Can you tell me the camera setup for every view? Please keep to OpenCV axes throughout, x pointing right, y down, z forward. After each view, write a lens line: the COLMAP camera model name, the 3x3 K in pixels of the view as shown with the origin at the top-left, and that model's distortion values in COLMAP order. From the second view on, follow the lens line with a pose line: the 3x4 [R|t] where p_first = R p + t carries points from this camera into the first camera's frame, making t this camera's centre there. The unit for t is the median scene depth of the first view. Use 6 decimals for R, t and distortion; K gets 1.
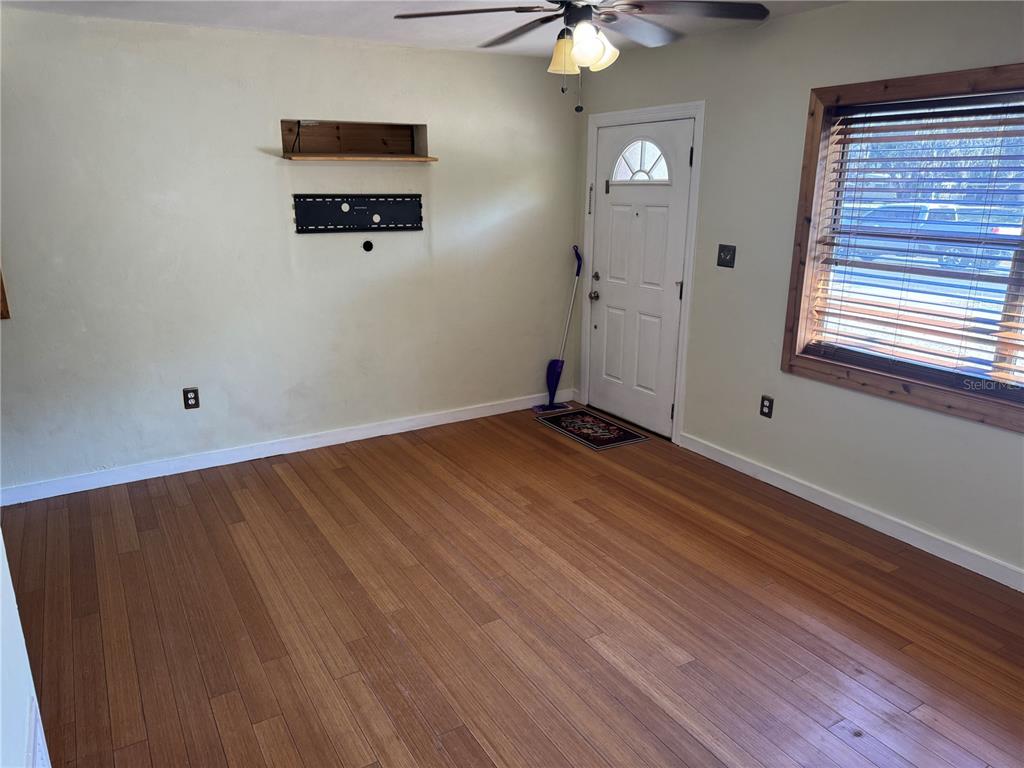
lens RADIAL K [[734.2, 0, 512.0], [0, 734.2, 384.0], [0, 0, 1]] dist [0.144276, -0.156426]
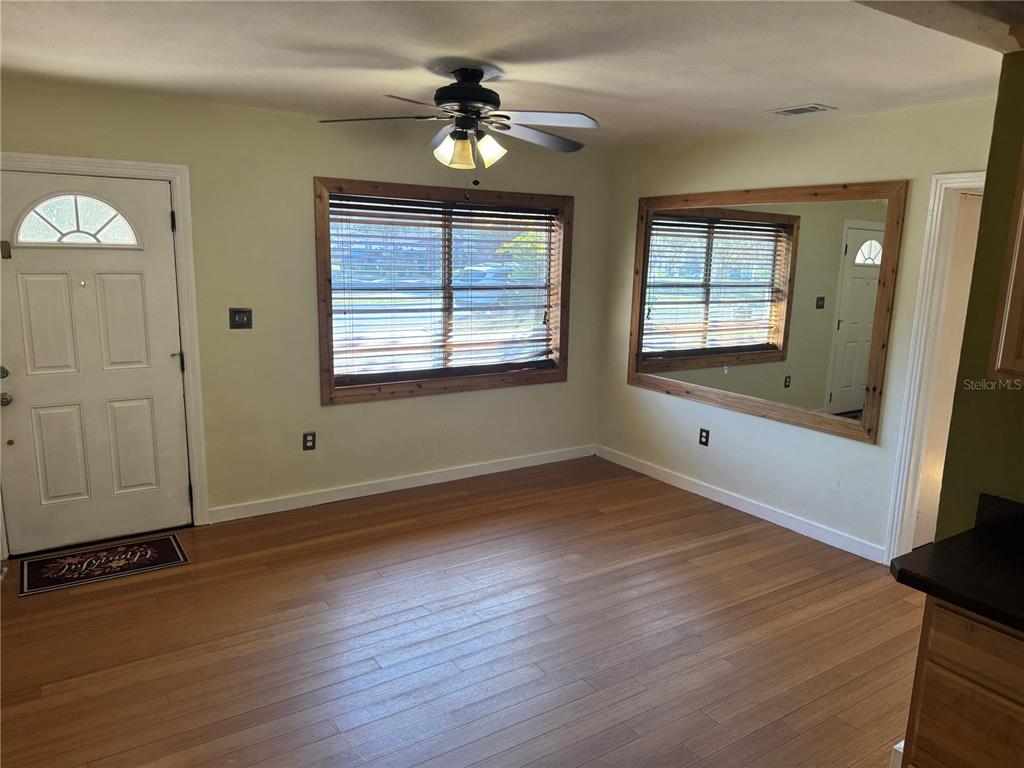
lens RADIAL K [[725.7, 0, 512.0], [0, 725.7, 384.0], [0, 0, 1]] dist [0.088917, -0.106055]
pose [[-0.043503, -0.181929, 0.982349, -1.058966], [0.248988, 0.950279, 0.187016, -0.258150], [-0.967529, 0.252729, 0.003958, 0.929294]]
